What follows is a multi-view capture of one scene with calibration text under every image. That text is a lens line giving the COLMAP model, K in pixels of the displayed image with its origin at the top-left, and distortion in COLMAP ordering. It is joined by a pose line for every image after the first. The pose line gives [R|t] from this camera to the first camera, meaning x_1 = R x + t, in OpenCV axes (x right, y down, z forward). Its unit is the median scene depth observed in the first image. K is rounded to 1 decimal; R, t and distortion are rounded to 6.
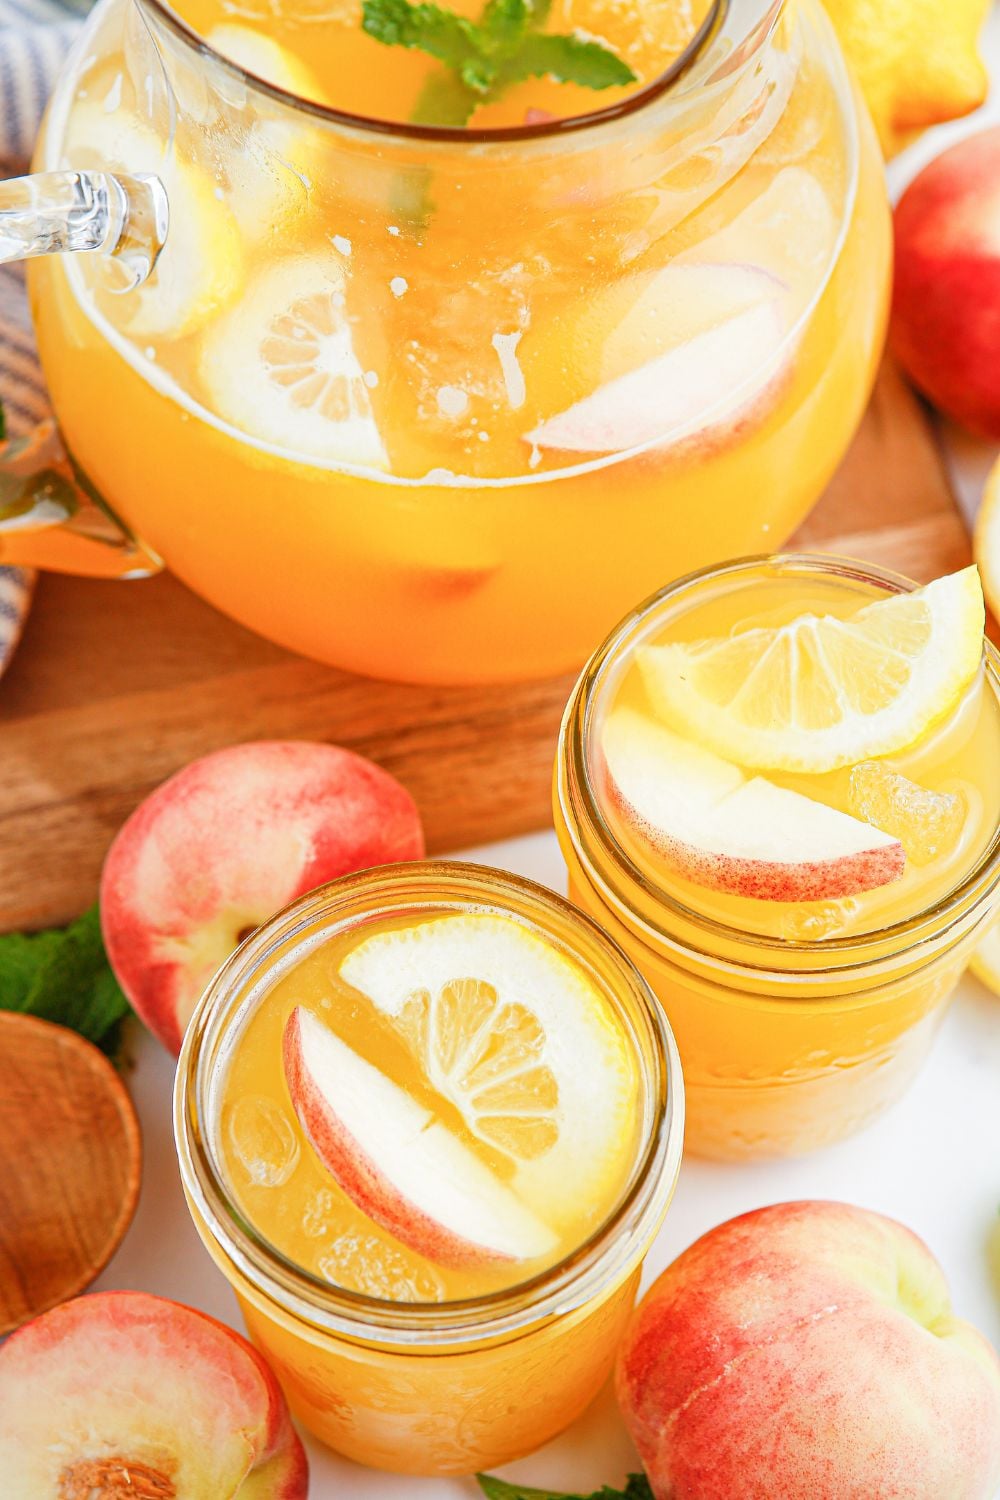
lens RADIAL K [[2834.0, 0, 487.5], [0, 2834.0, 789.4], [0, 0, 1]] dist [0.272950, 0.000000]
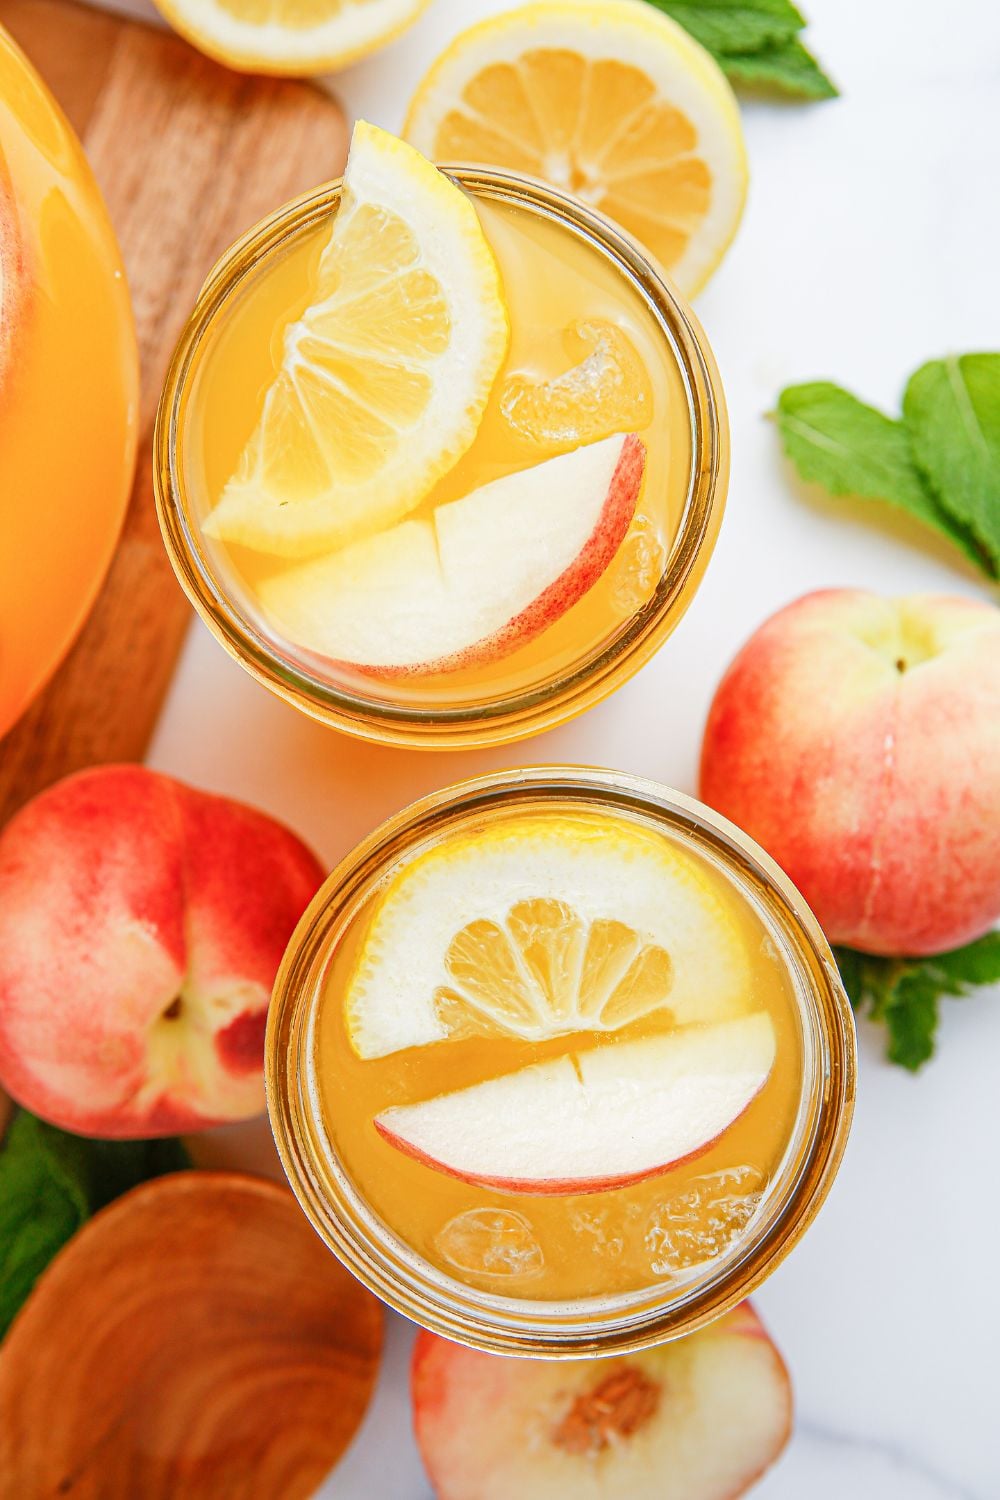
lens RADIAL K [[1866.8, 0, 494.0], [0, 1866.8, 749.5], [0, 0, 1]] dist [0.020733, 0.000000]
pose [[0.544752, -0.838566, 0.007201, 0.041476], [0.760158, 0.497405, 0.418030, -0.178773], [-0.354127, -0.222249, 0.908405, 0.479550]]
